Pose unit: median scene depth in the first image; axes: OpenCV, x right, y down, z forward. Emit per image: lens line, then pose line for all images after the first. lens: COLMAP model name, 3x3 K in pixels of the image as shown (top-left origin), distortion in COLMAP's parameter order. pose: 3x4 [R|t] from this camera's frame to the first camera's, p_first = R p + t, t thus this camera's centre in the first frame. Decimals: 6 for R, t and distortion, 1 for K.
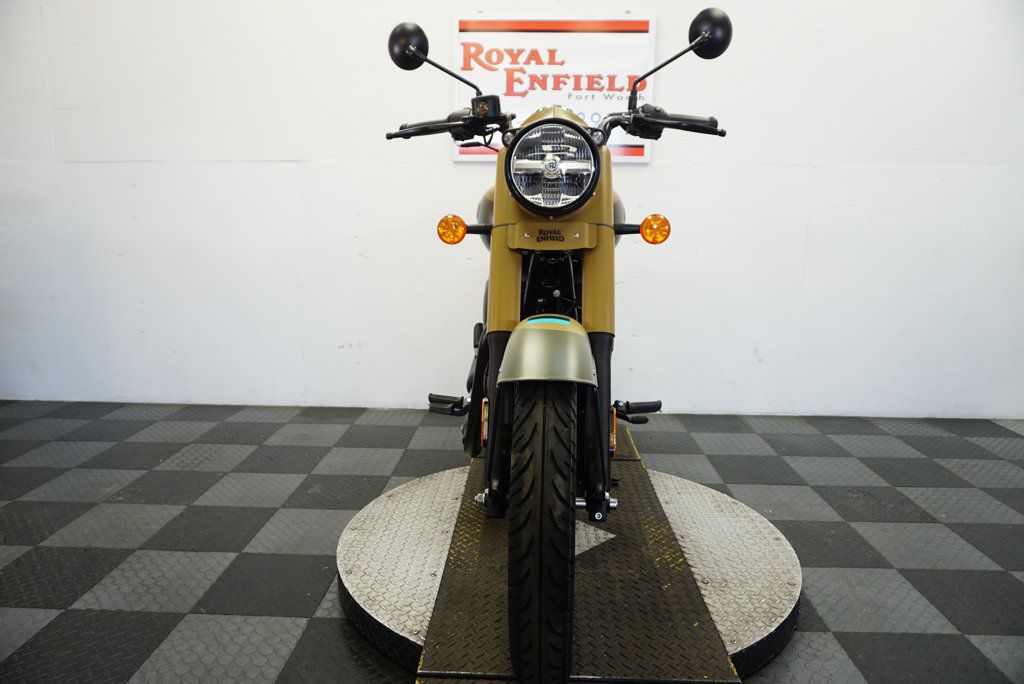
lens RADIAL K [[688.3, 0, 511.1], [0, 688.3, 344.2], [0, 0, 1]] dist [-0.028147, 0.007047]
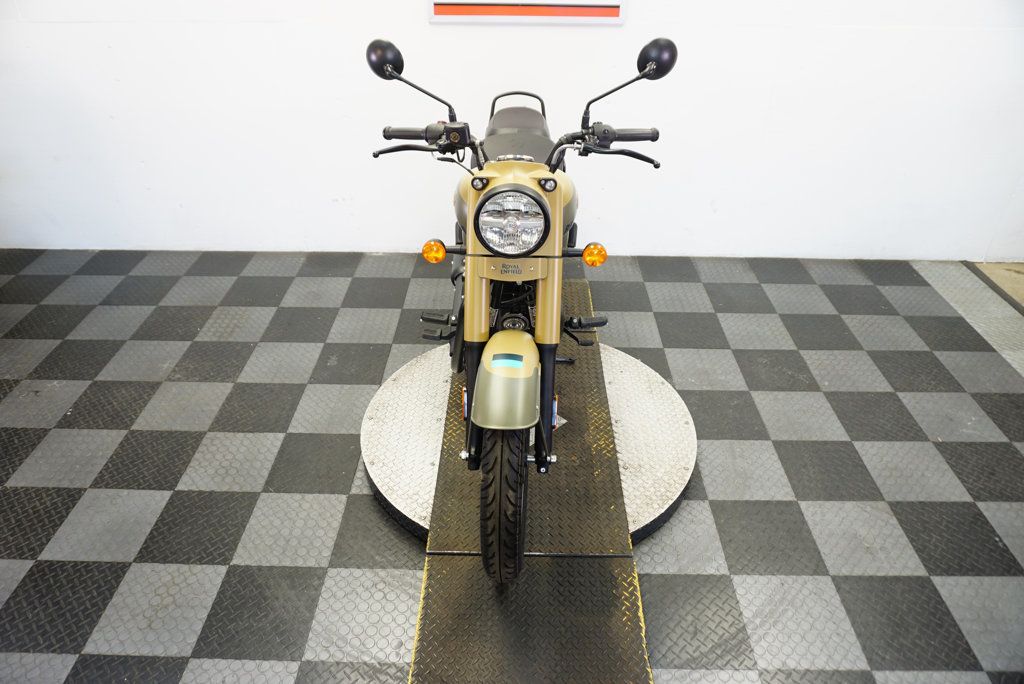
lens RADIAL K [[690.4, 0, 512.0], [0, 690.4, 342.0], [0, 0, 1]] dist [-0.028098, -0.000991]
pose [[0.999827, -0.012033, 0.014186, 0.019869], [0.005382, 0.917096, 0.398630, -0.281014], [-0.017806, -0.398485, 0.917002, -0.121205]]
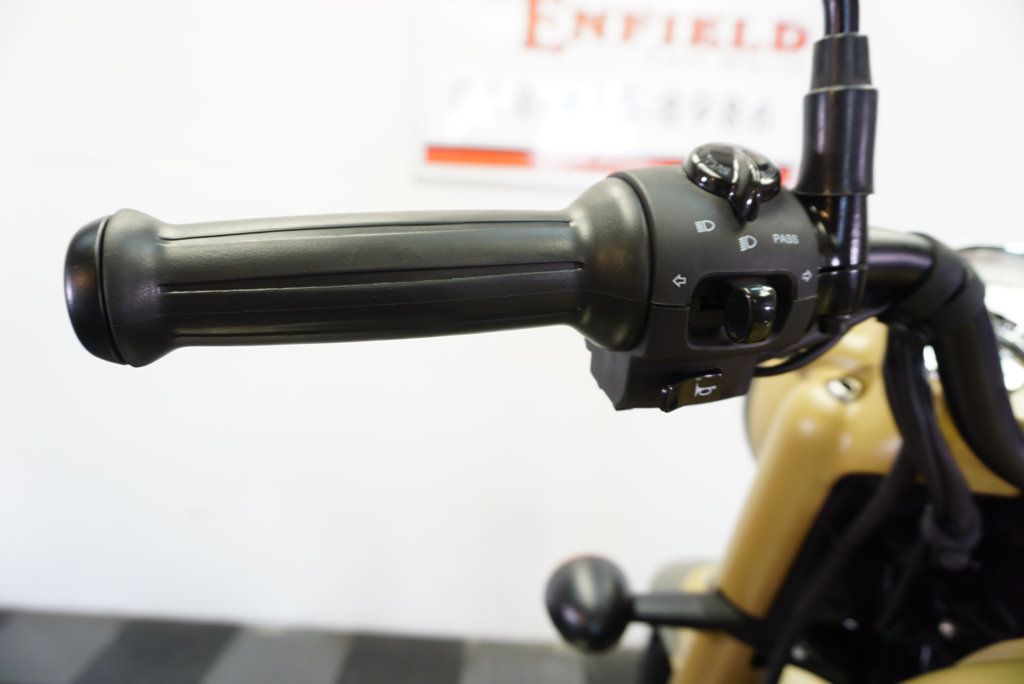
lens RADIAL K [[690.4, 0, 512.0], [0, 690.4, 342.0], [0, 0, 1]] dist [-0.028098, -0.000991]
pose [[0.999059, 0.036473, 0.023467, -0.022197], [-0.037322, 0.998626, 0.036798, -0.199760], [-0.022093, -0.037639, 0.999047, 0.587171]]
